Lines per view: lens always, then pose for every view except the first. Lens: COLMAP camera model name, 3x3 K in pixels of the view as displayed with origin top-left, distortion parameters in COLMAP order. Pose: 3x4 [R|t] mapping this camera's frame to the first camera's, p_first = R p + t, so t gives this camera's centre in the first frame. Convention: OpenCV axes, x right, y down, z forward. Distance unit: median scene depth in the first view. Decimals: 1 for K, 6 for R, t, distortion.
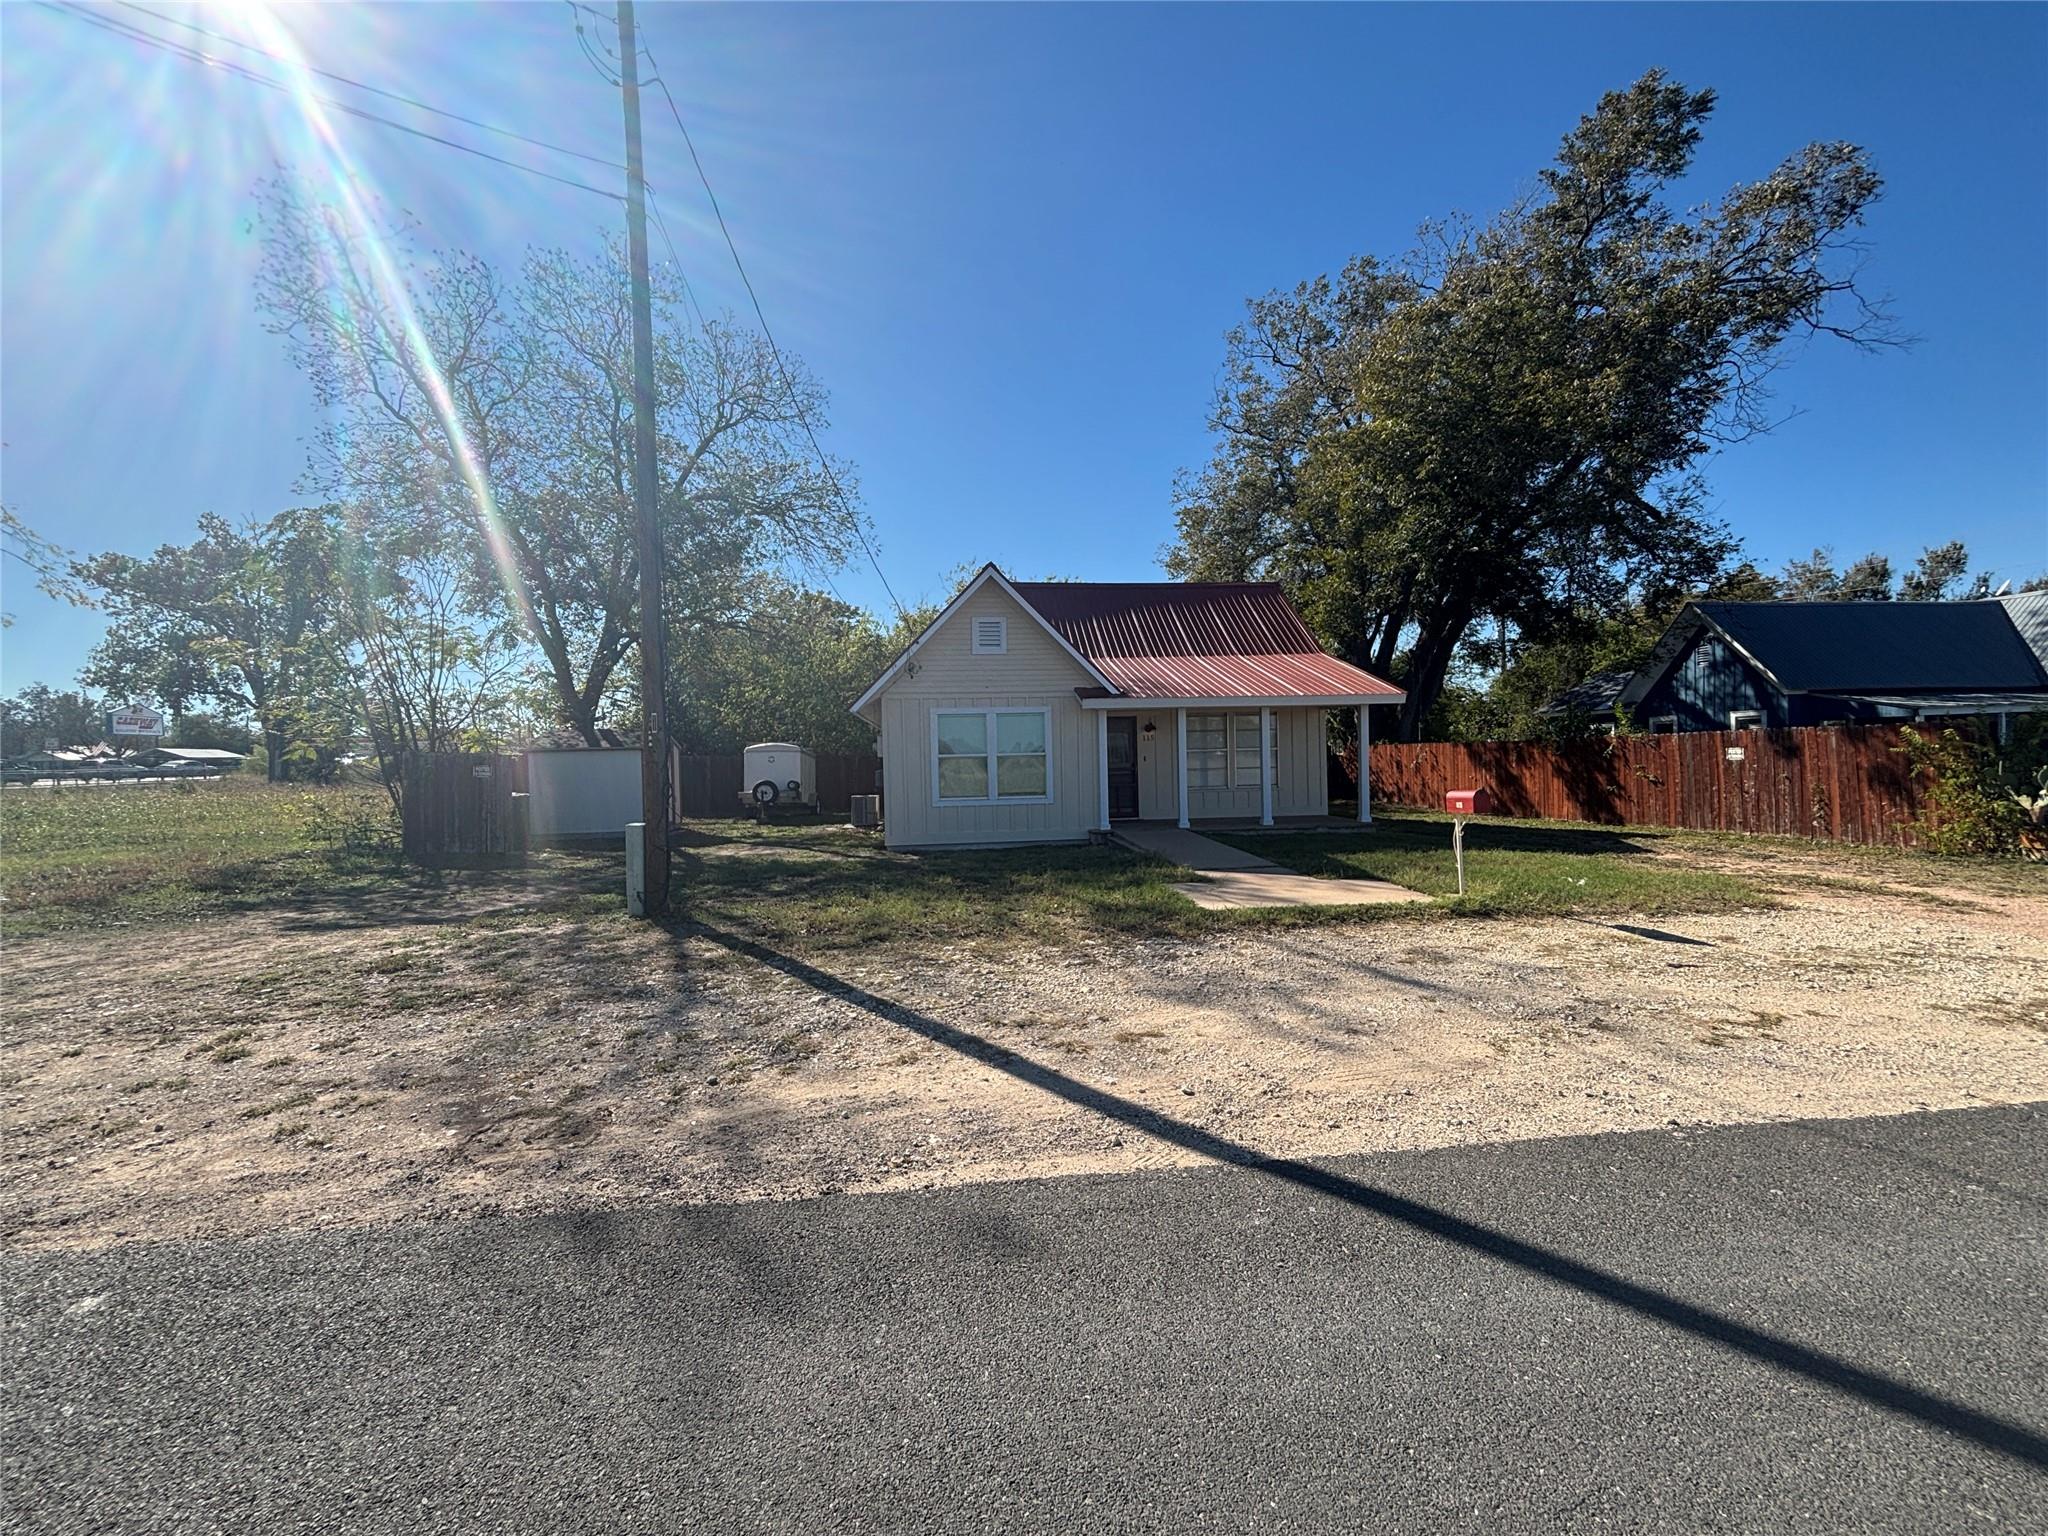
lens RADIAL K [[835.1, 0, 1007.8], [0, 835.1, 764.6], [0, 0, 1]] dist [0.001101, -0.001558]
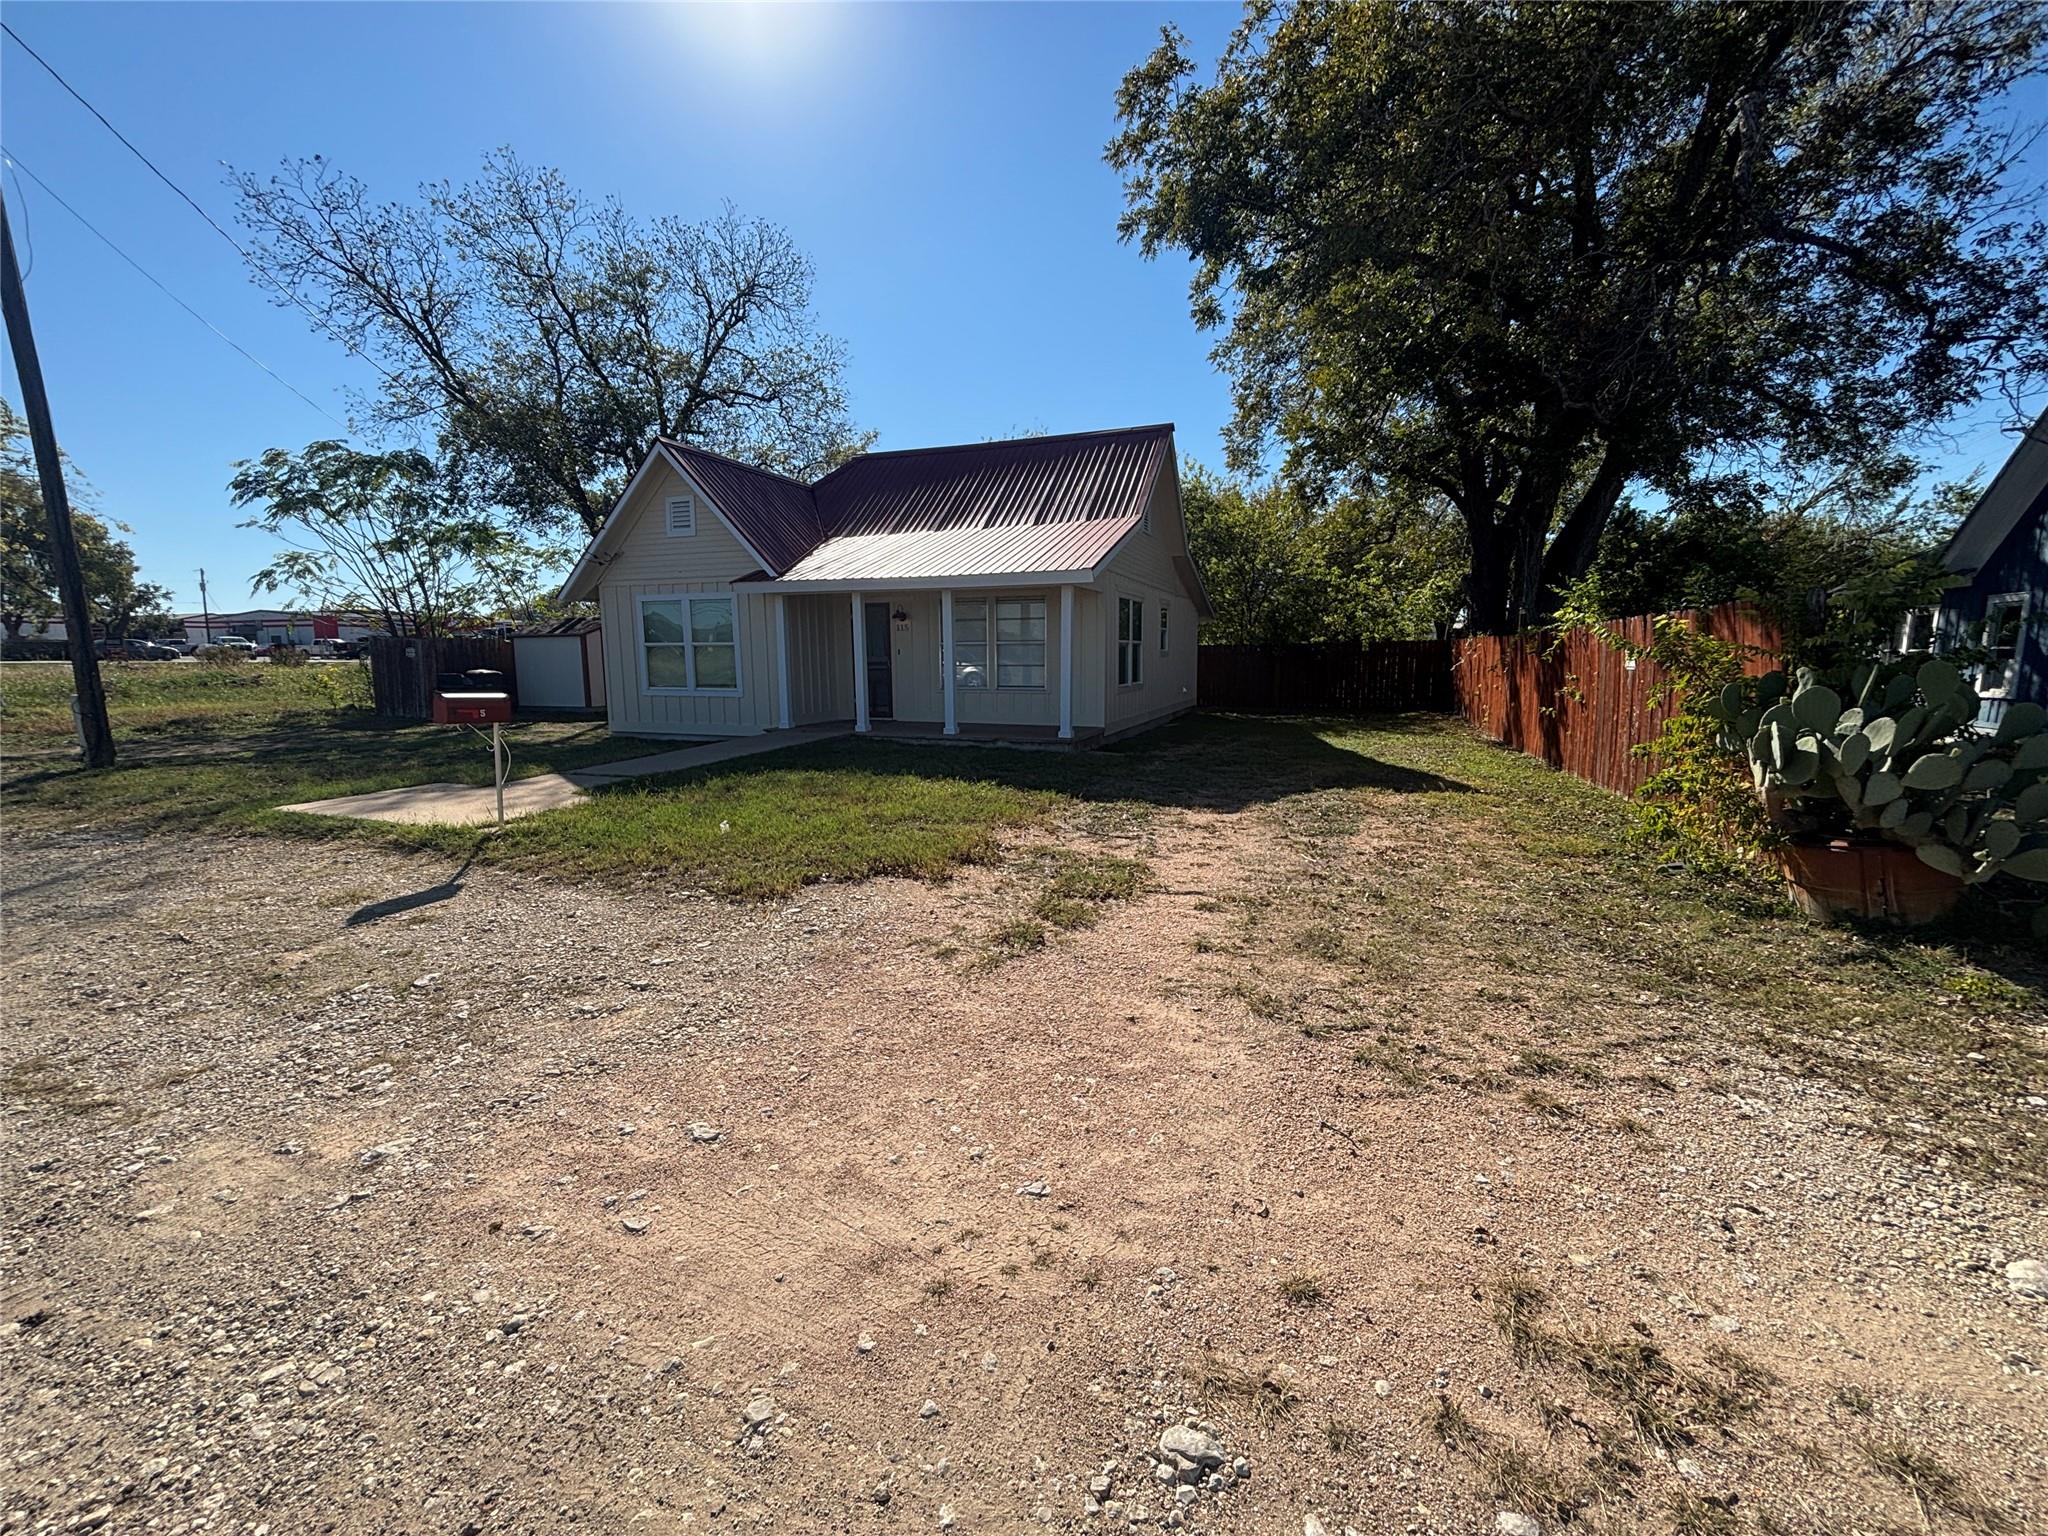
lens RADIAL K [[835.1, 0, 1027.3], [0, 835.1, 762.7], [0, 0, 1]] dist [0.001101, -0.001558]
pose [[0.893741, 0.076808, -0.441959, 0.682421], [-0.021793, 0.991503, 0.128243, -0.007076], [0.448054, -0.104985, 0.887821, 0.267407]]
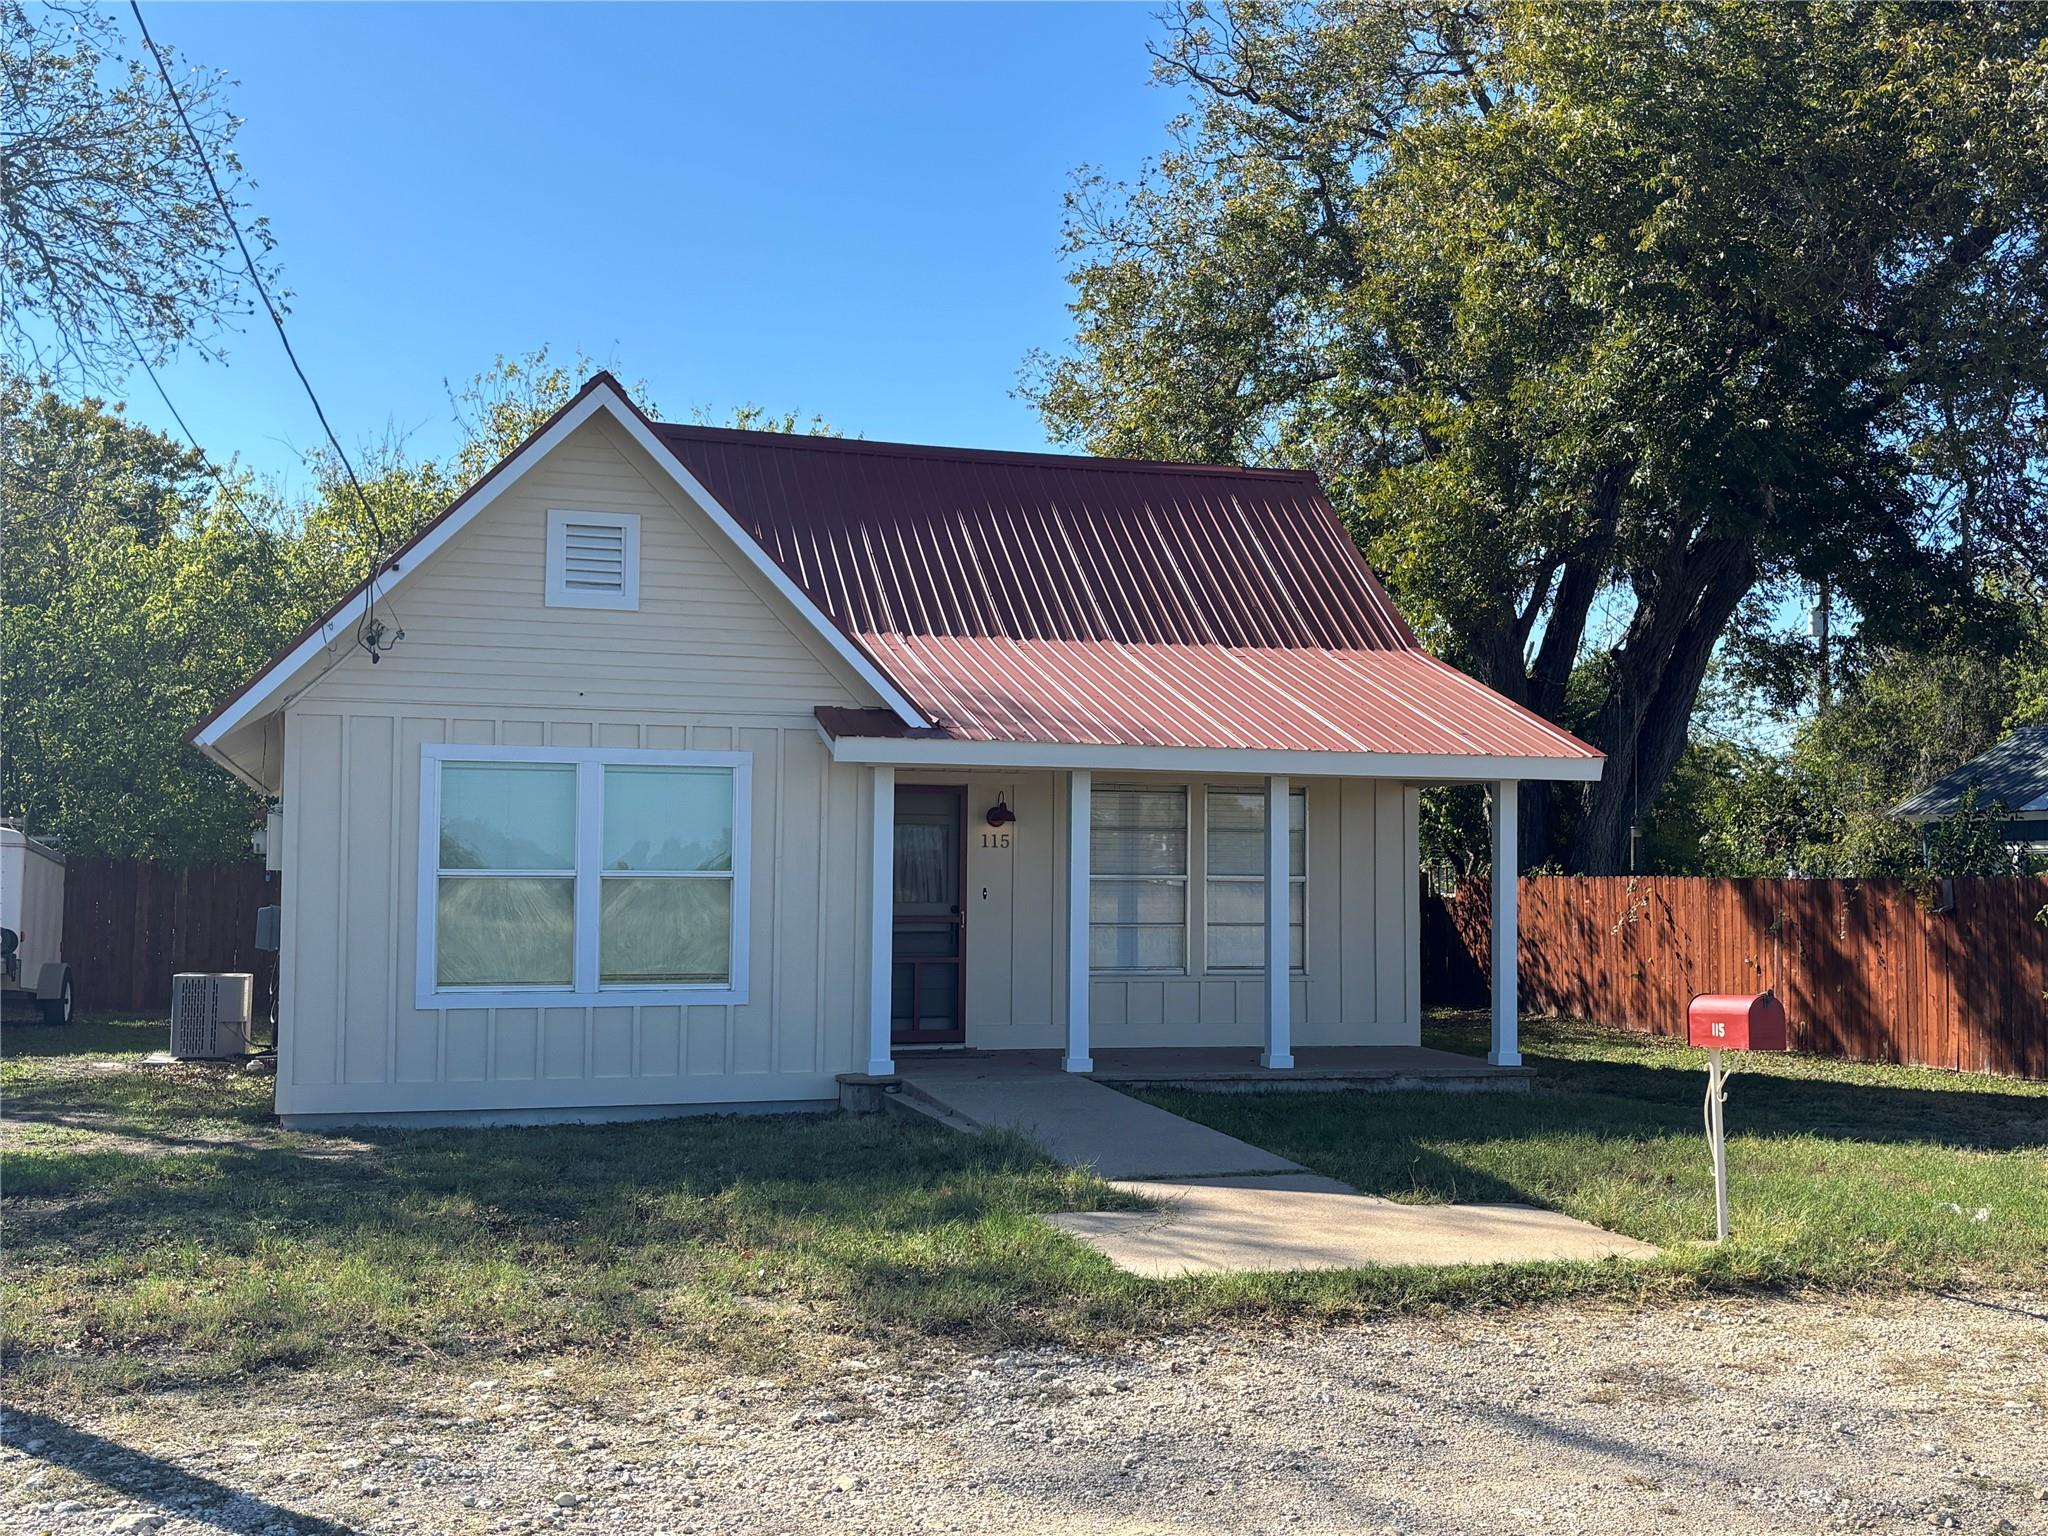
lens RADIAL K [[2202.3, 0, 1026.7], [0, 2202.3, 772.7], [0, 0, 1]] dist [0.051155, 0.000000]
pose [[0.981411, 0.039573, 0.187792, -0.013101], [-0.028658, 0.997758, -0.060485, -0.002221], [-0.189765, 0.053979, 0.980345, -0.027109]]
